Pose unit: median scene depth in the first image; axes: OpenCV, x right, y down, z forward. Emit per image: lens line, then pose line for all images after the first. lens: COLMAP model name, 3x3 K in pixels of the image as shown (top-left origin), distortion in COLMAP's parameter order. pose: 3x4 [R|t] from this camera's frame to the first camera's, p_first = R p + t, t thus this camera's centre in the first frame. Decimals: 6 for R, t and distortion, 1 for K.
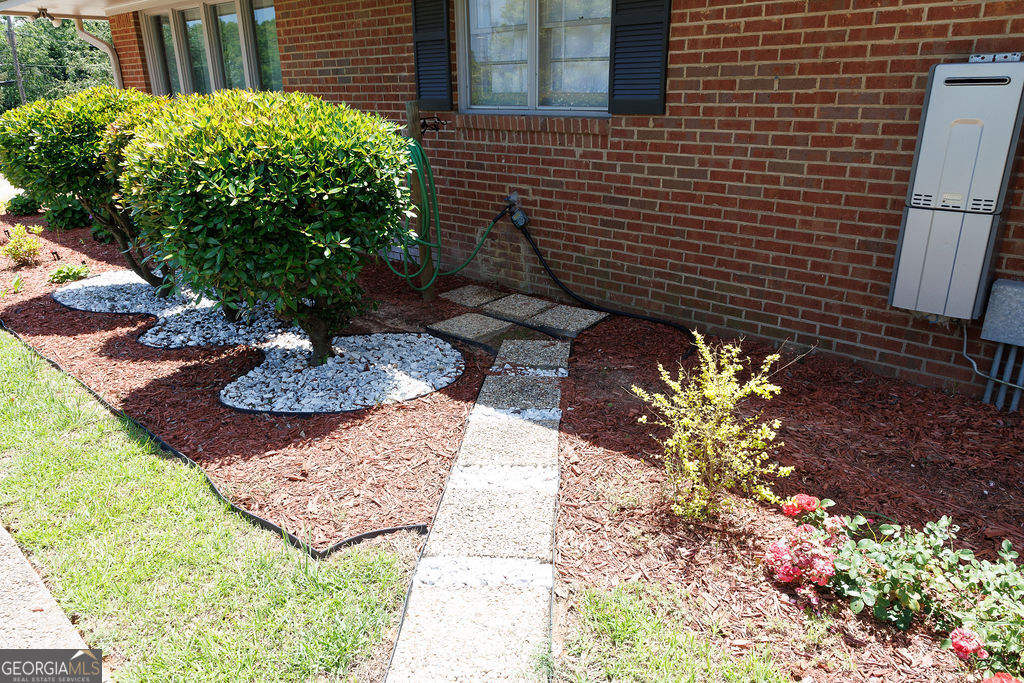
lens RADIAL K [[736.4, 0, 512.4], [0, 736.4, 359.9], [0, 0, 1]] dist [0.007195, 0.002073]
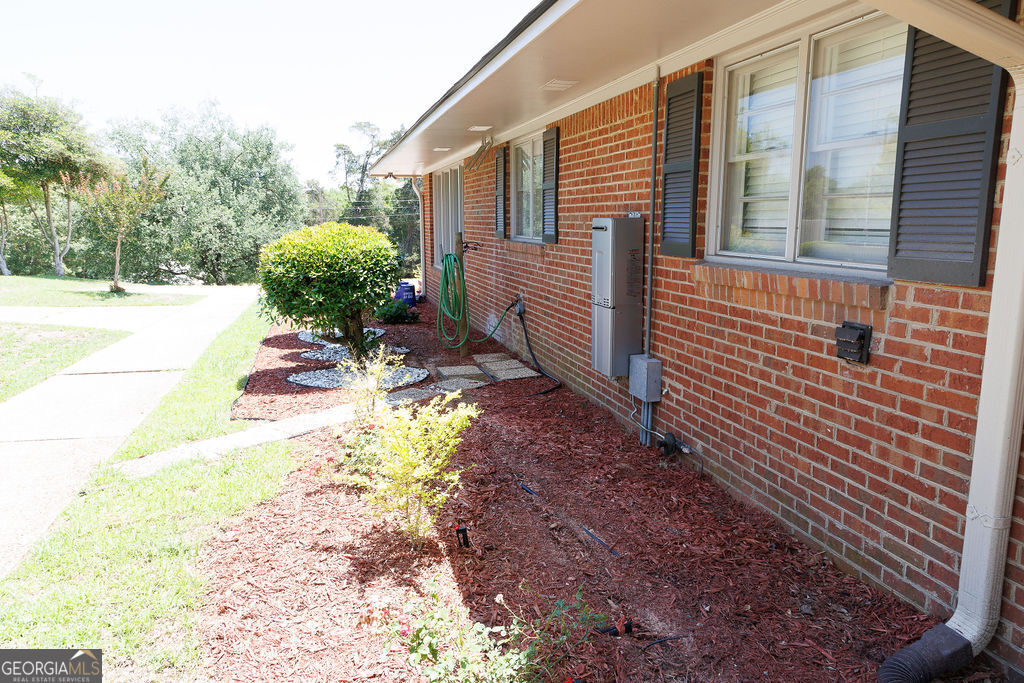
lens RADIAL K [[736.4, 0, 512.4], [0, 736.4, 359.9], [0, 0, 1]] dist [0.007195, 0.002073]
pose [[0.859361, 0.107802, -0.499878, 0.839432], [-0.188017, 0.975665, -0.112818, 0.089282], [0.475551, 0.190937, 0.858717, -0.299943]]
